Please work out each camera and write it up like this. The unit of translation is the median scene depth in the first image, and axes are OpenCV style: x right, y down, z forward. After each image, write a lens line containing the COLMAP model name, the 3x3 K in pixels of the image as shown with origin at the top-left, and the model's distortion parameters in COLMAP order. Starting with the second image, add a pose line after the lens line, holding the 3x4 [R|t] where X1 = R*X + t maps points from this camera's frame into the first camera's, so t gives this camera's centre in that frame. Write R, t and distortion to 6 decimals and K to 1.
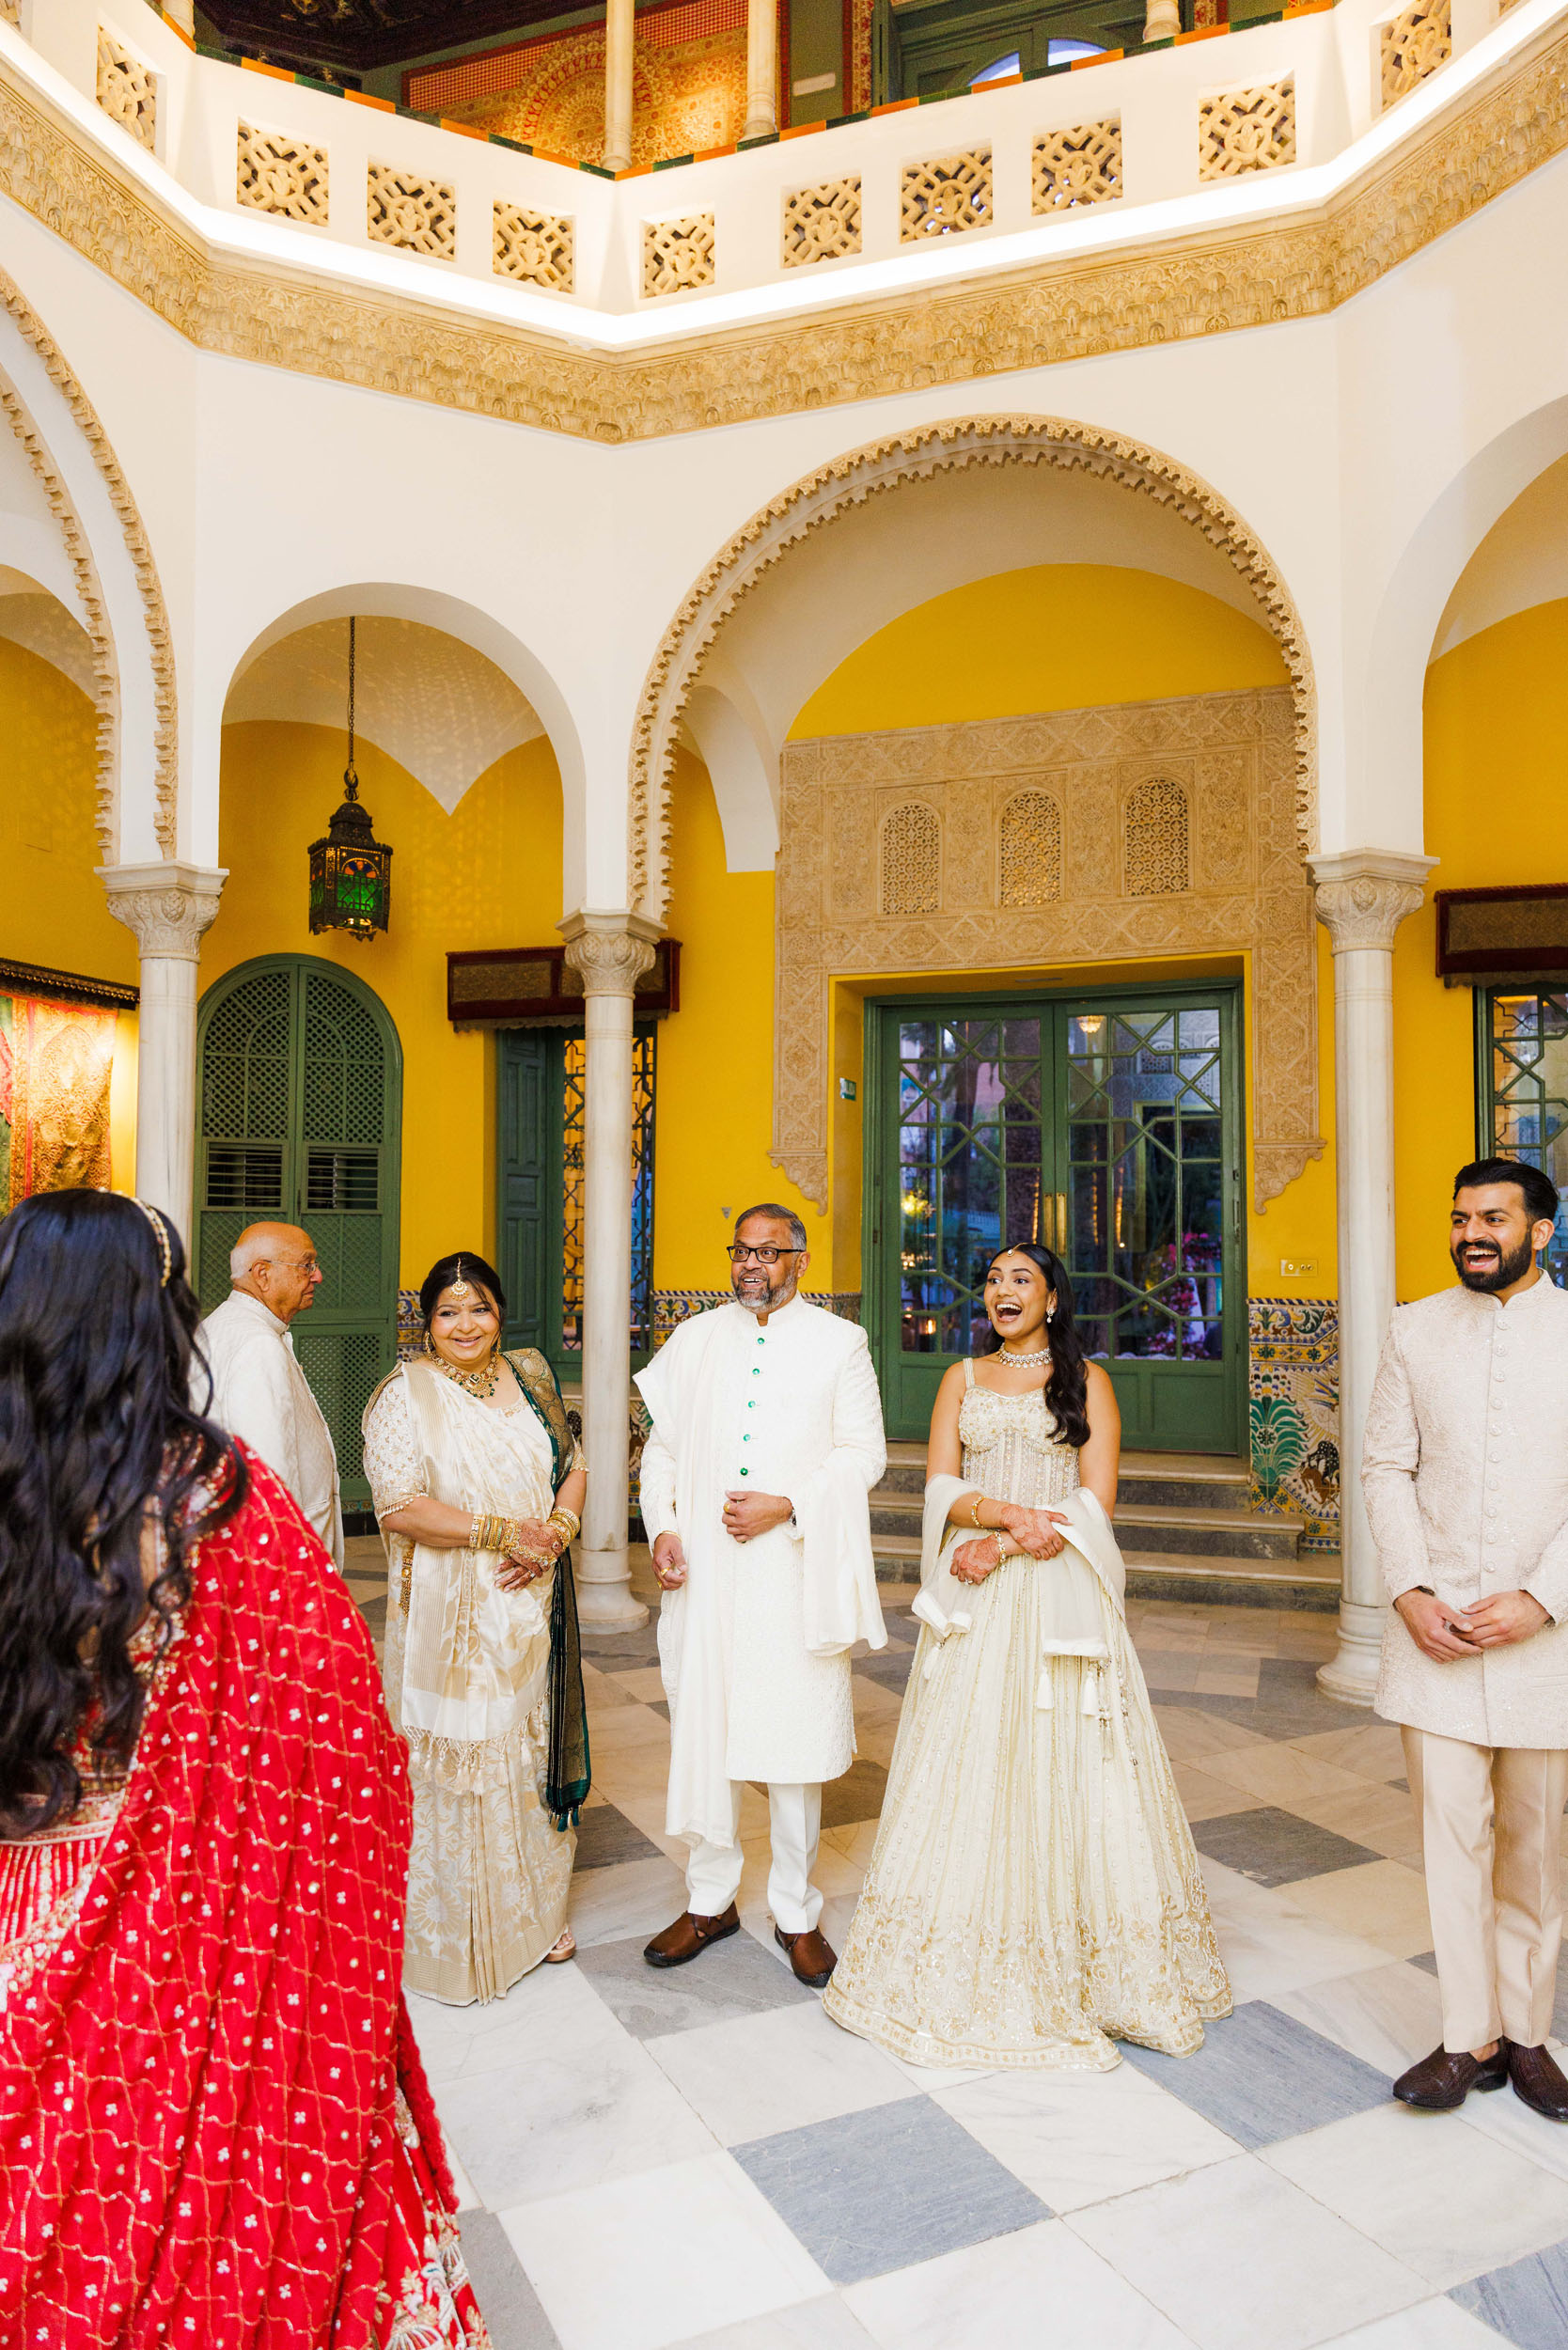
lens RADIAL K [[1595.7, 0, 784.0], [0, 1595.7, 1175.0], [0, 0, 1]] dist [0.036224, -0.015955]
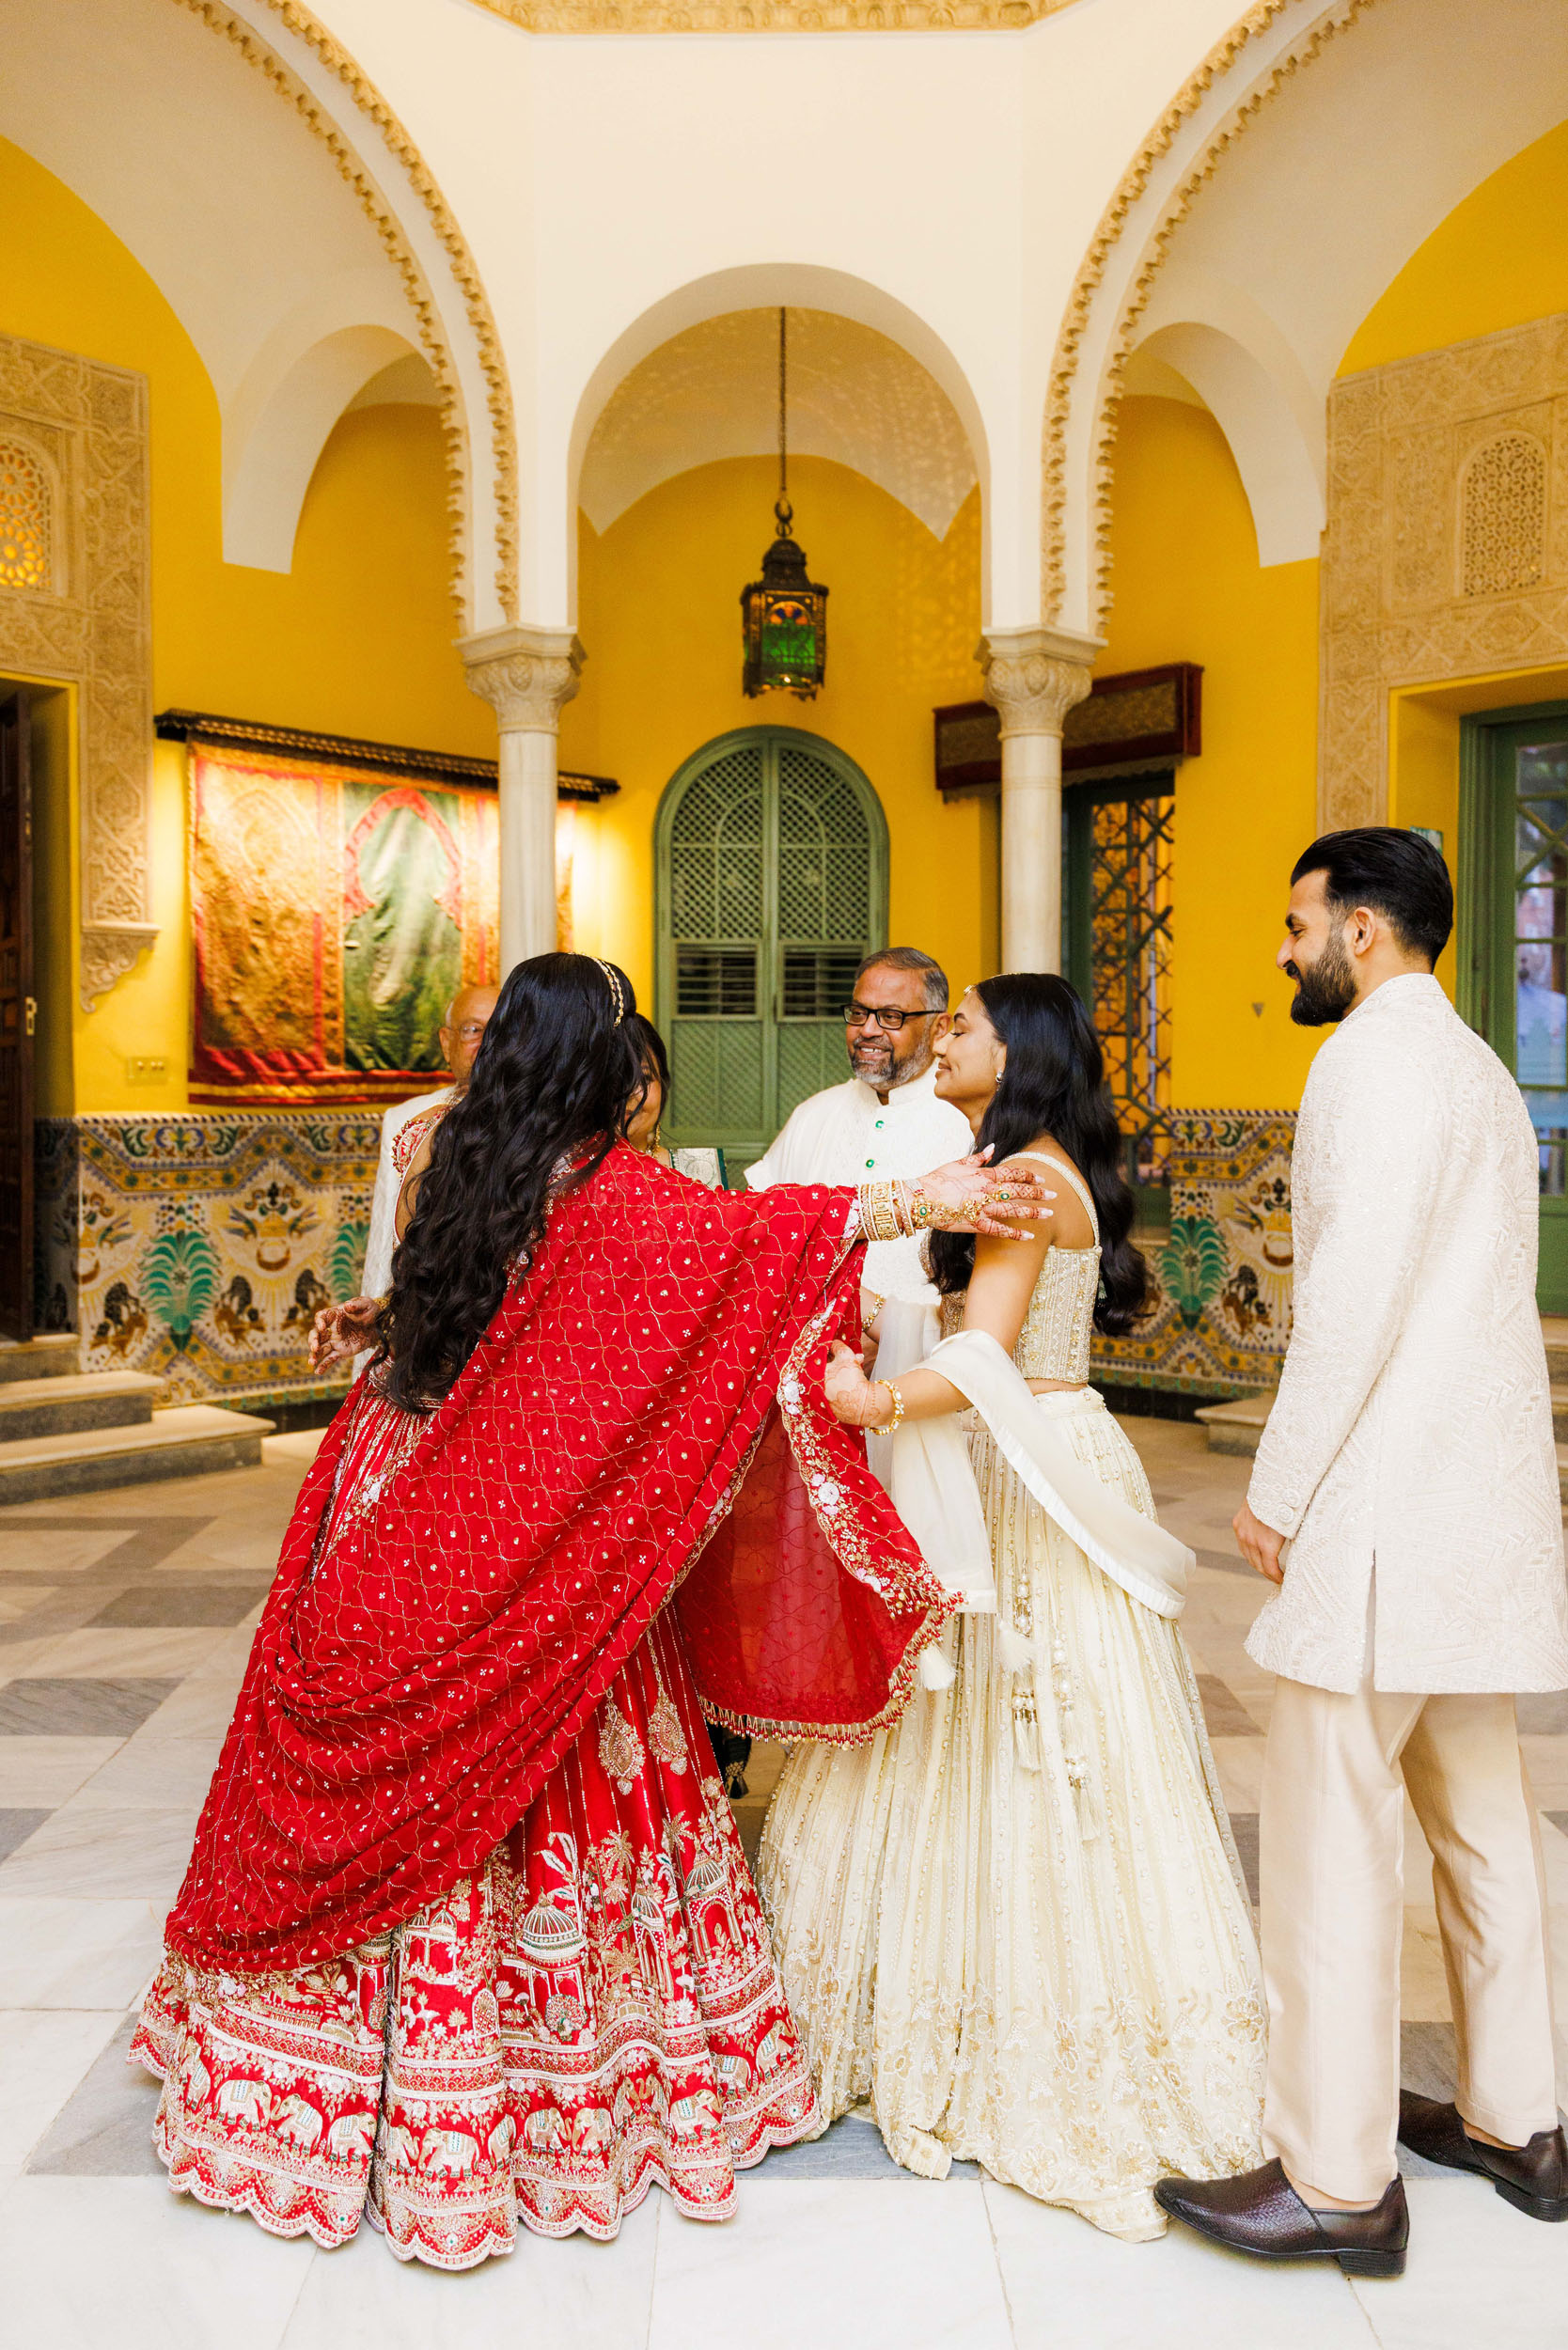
lens RADIAL K [[1919.5, 0, 768.6], [0, 1919.5, 1127.1], [0, 0, 1]] dist [0.030759, 0.006641]
pose [[0.897113, 0.005449, -0.441768, 0.200095], [0.021997, 0.998133, 0.056982, 0.026738], [0.441254, -0.060837, 0.895318, 0.055939]]
